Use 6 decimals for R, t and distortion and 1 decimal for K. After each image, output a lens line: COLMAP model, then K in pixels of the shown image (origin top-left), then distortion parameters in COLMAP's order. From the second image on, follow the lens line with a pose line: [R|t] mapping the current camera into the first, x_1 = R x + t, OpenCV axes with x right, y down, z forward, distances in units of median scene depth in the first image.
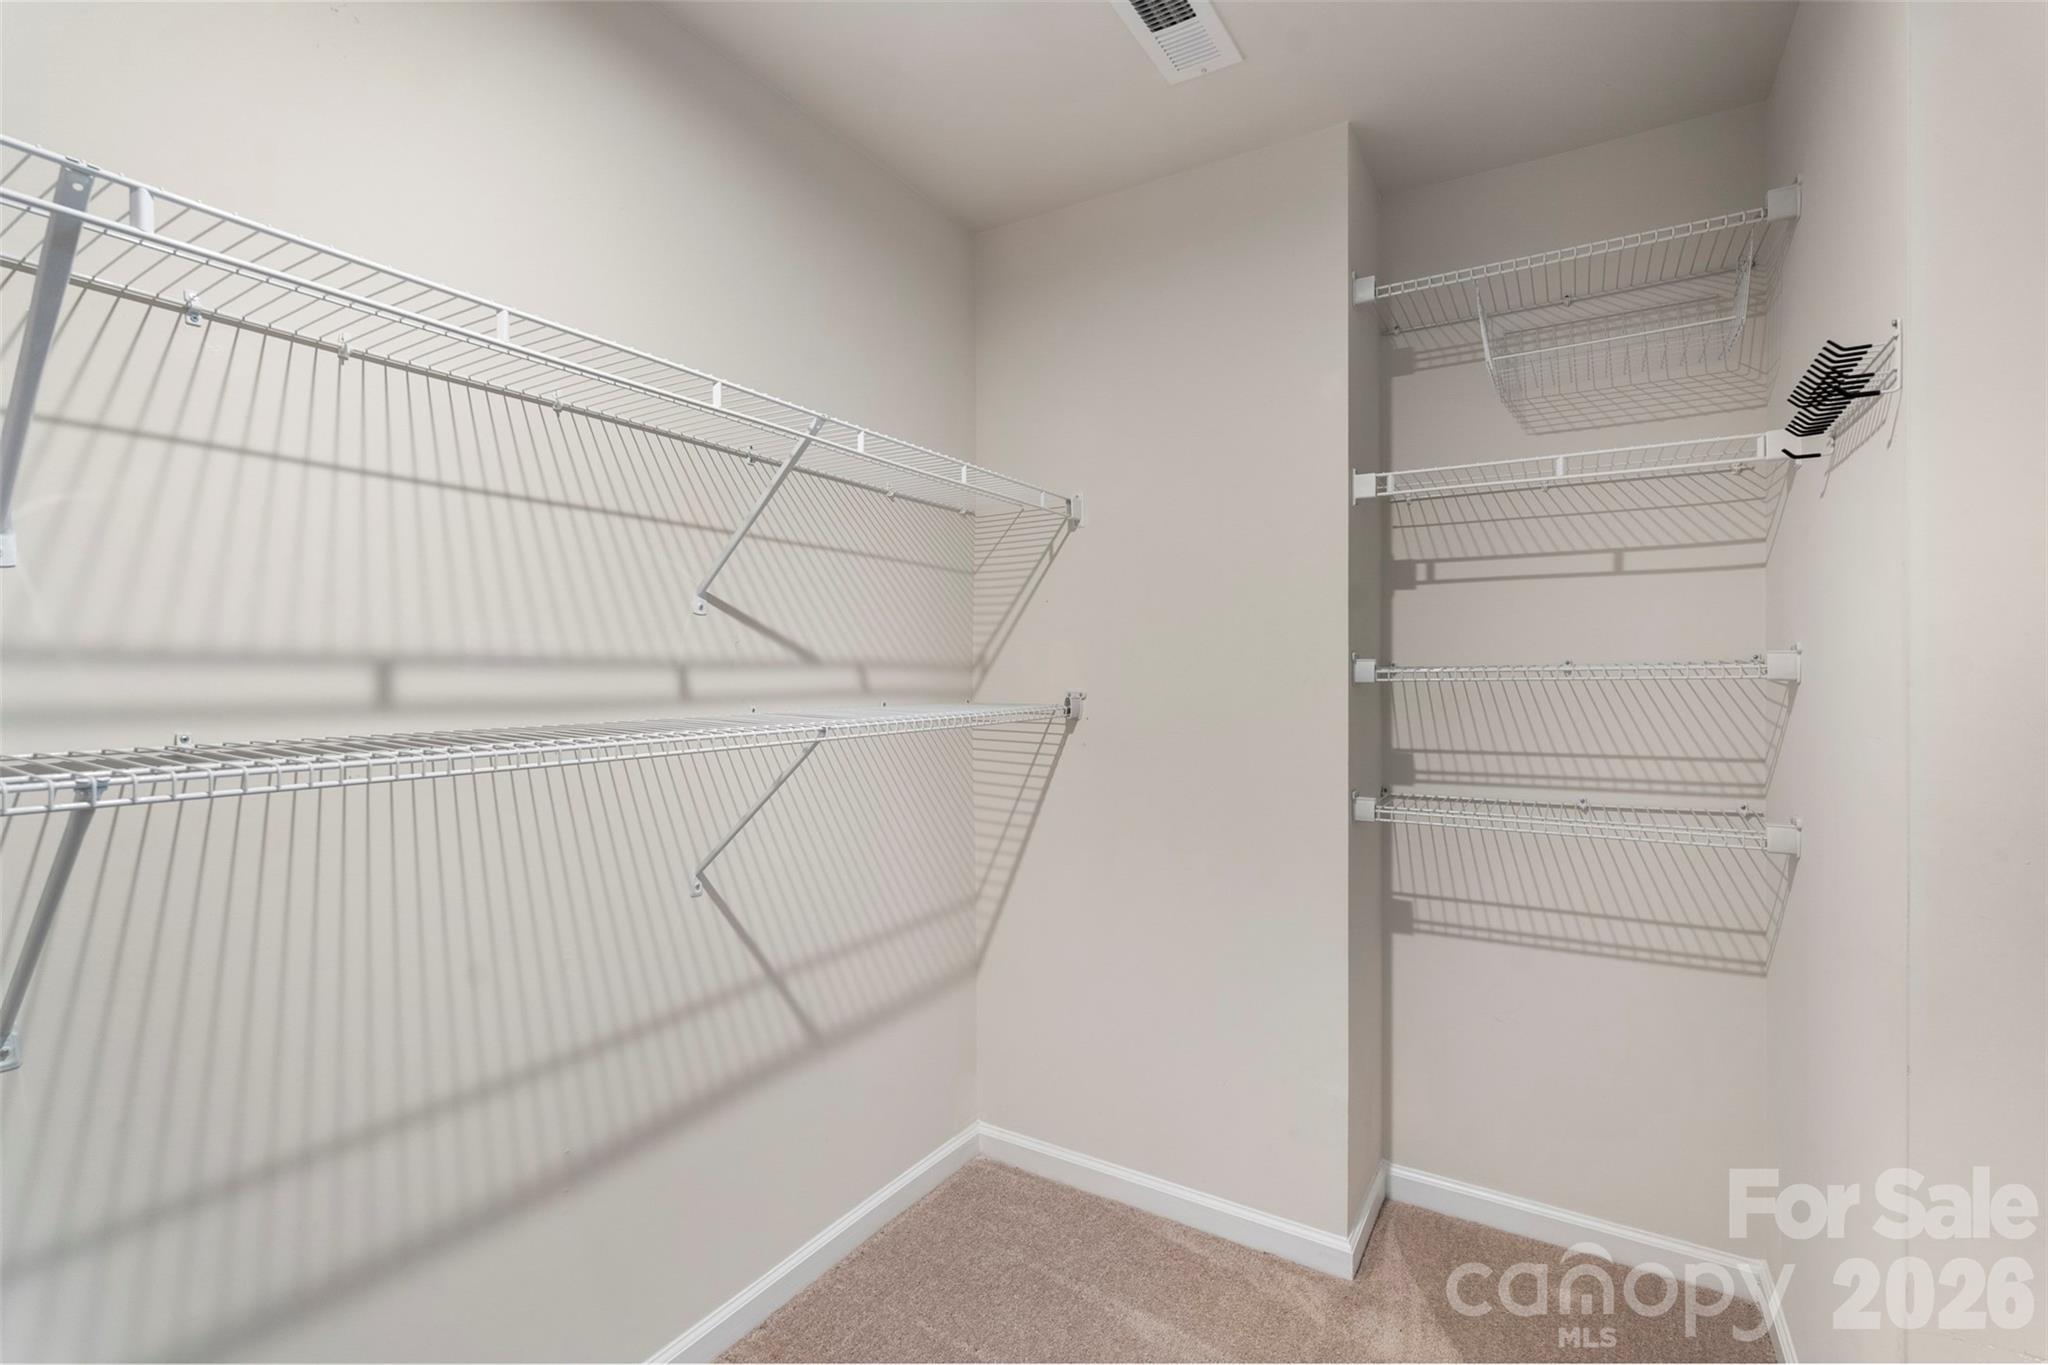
lens RADIAL K [[894.7, 0, 1024.0], [0, 894.7, 682.5], [0, 0, 1]] dist [-0.001675, -0.000217]
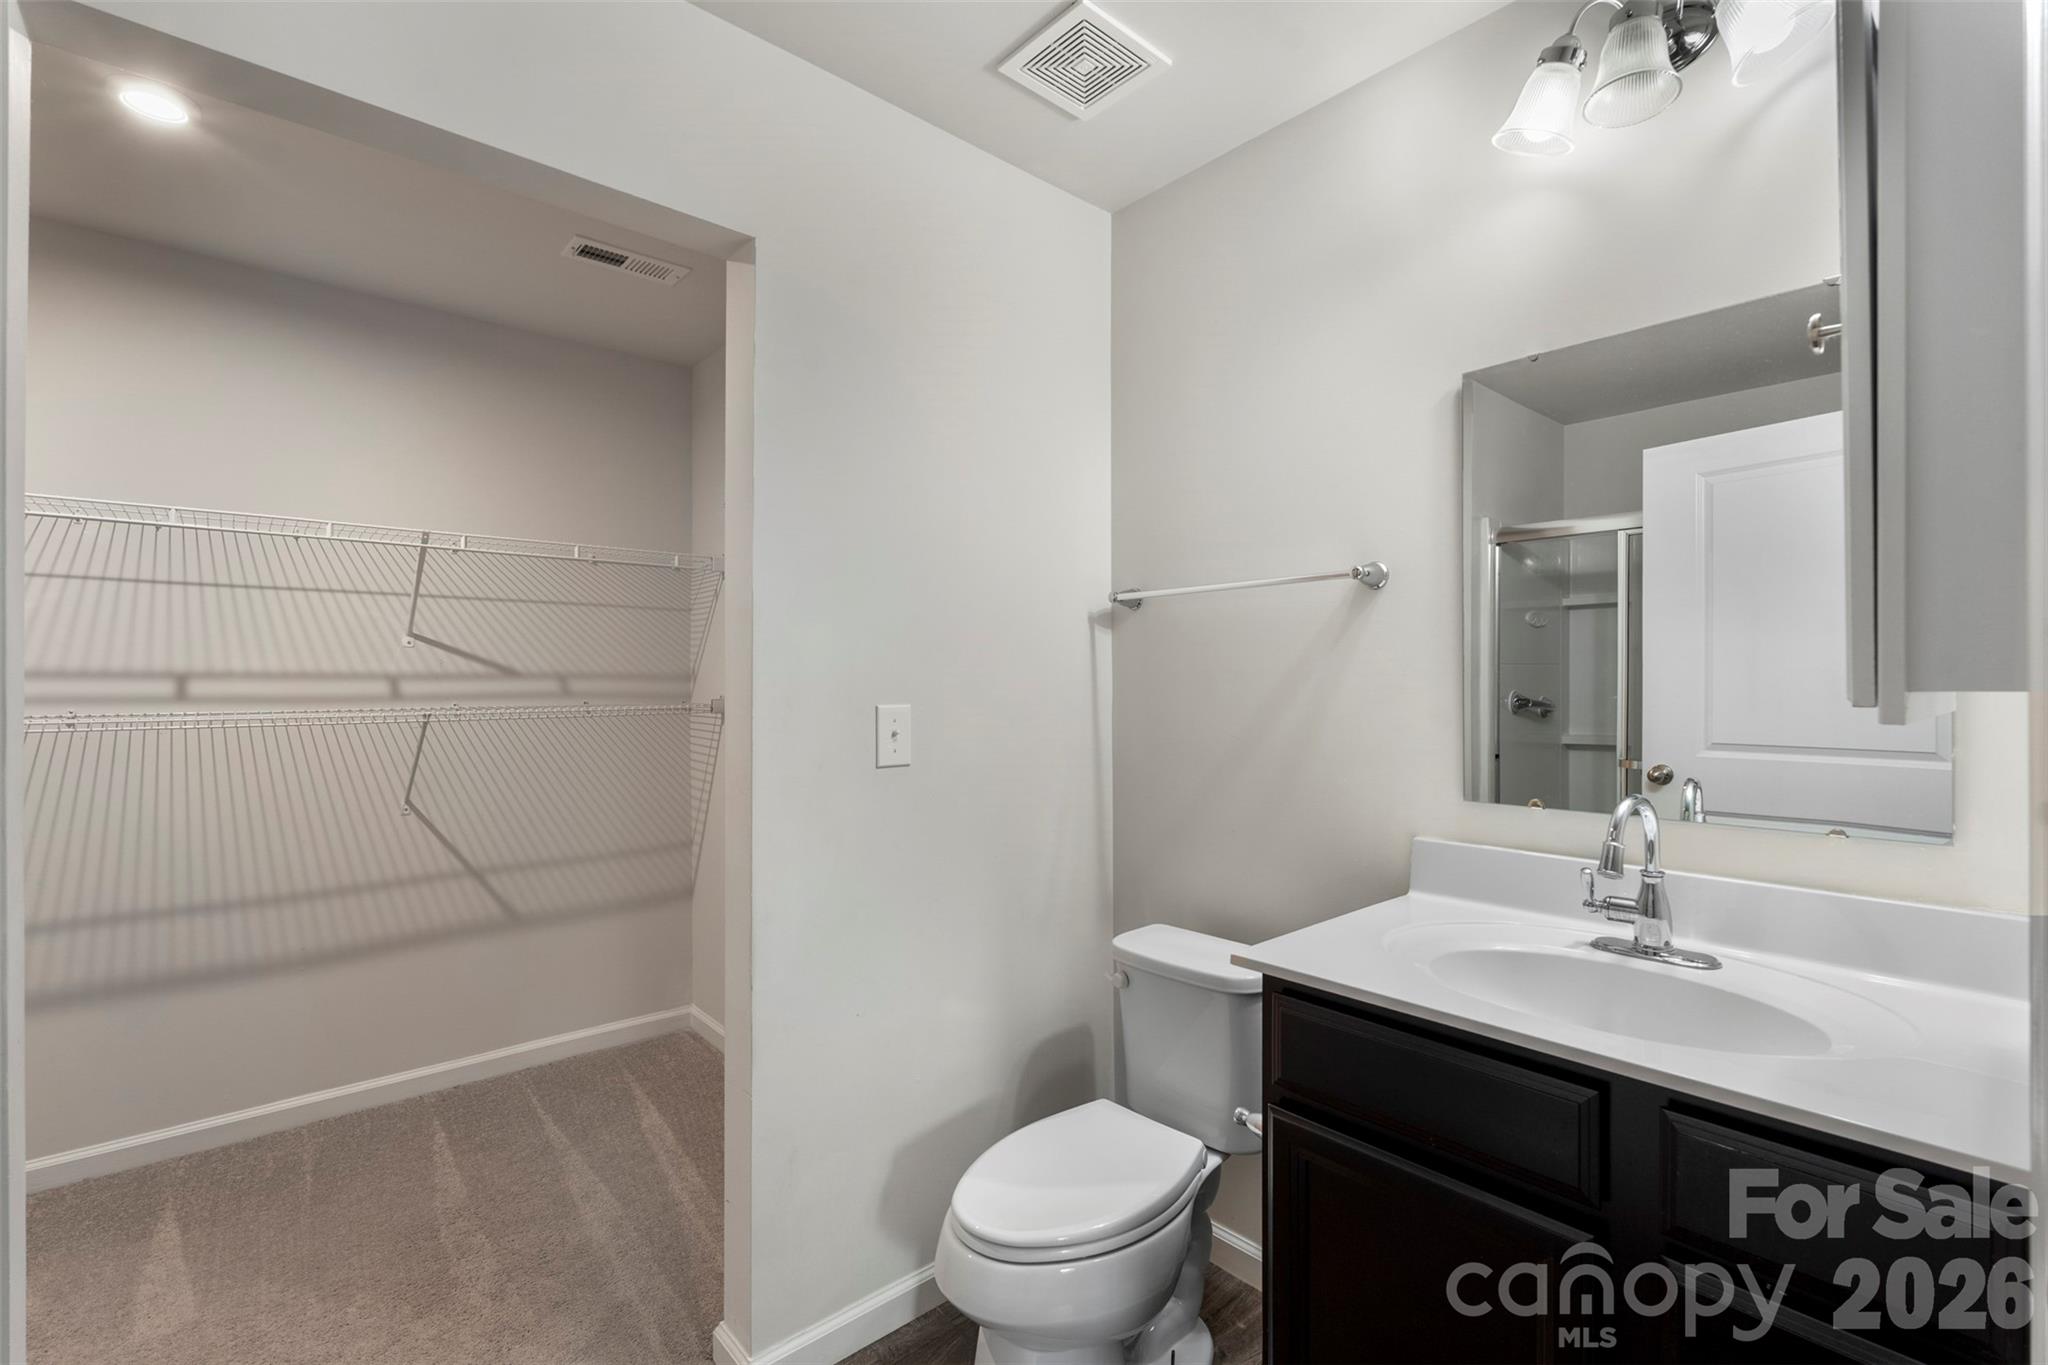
lens RADIAL K [[894.7, 0, 1024.0], [0, 894.7, 682.5], [0, 0, 1]] dist [-0.001675, -0.000217]
pose [[0.955897, 0.001282, -0.293699, 1.218208], [-0.003462, 0.999970, -0.006905, -0.001596], [0.293681, 0.007618, 0.955873, -0.257835]]
